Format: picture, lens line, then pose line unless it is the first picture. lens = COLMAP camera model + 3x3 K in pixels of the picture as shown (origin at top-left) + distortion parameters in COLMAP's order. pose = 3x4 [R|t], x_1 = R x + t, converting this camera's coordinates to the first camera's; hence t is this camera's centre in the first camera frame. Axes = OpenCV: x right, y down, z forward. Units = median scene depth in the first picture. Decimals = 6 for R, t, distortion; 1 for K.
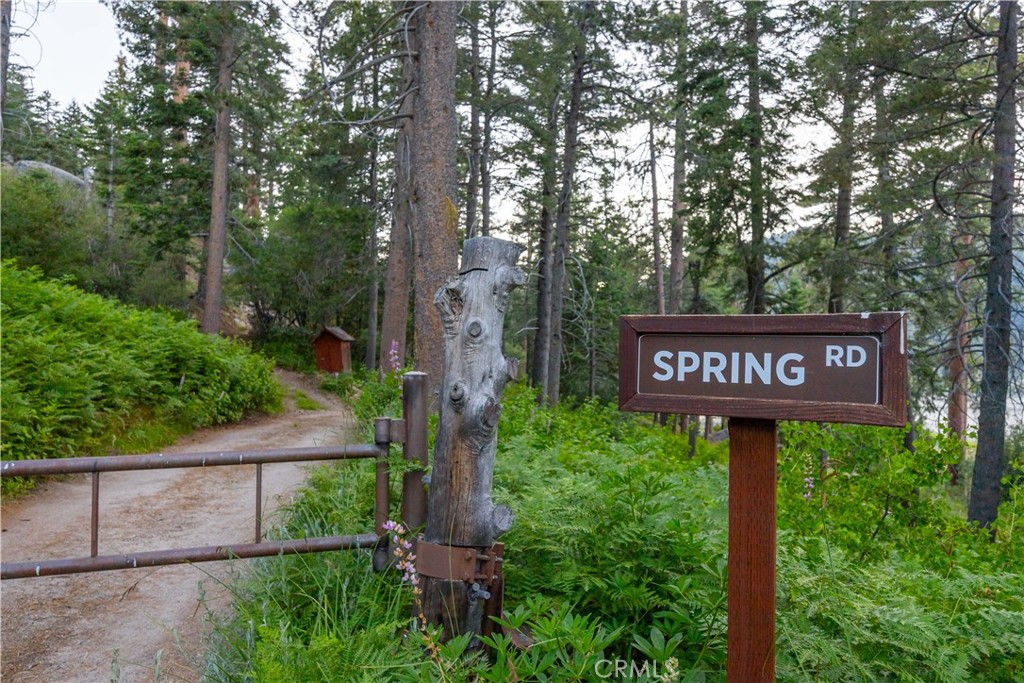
lens RADIAL K [[656.9, 0, 512.0], [0, 656.9, 341.5], [0, 0, 1]] dist [-0.002387, -0.000677]
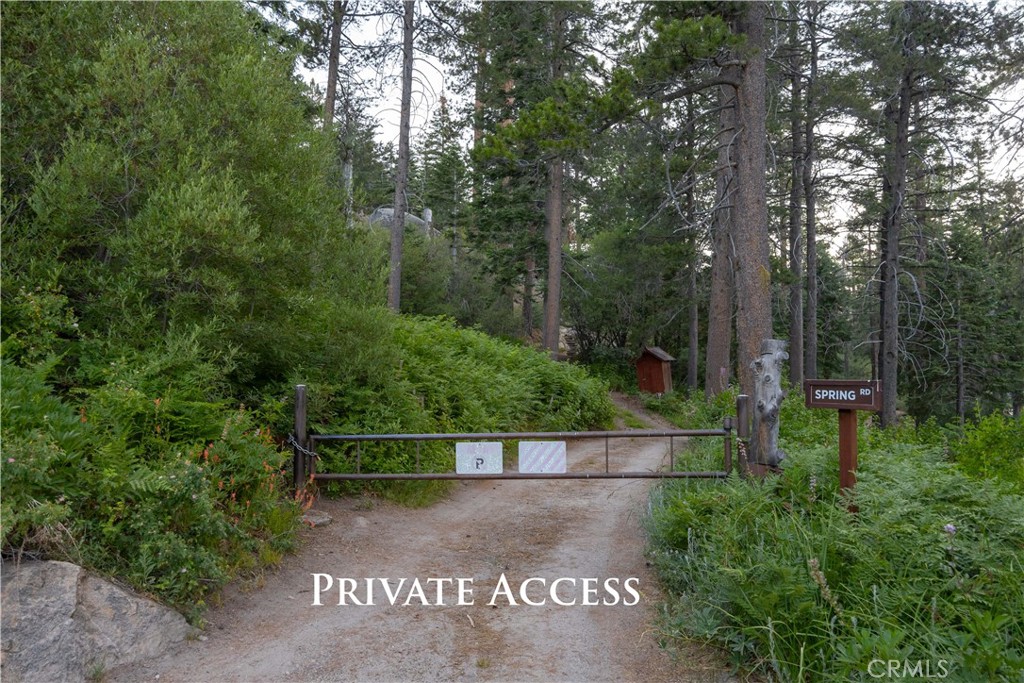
lens RADIAL K [[751.0, 0, 510.9], [0, 751.0, 352.7], [0, 0, 1]] dist [0.001054, 0.000993]
pose [[0.904942, -0.028190, -0.424599, 0.025110], [0.026117, 0.999602, -0.010703, -0.010088], [0.424732, -0.001403, 0.905318, -0.181321]]
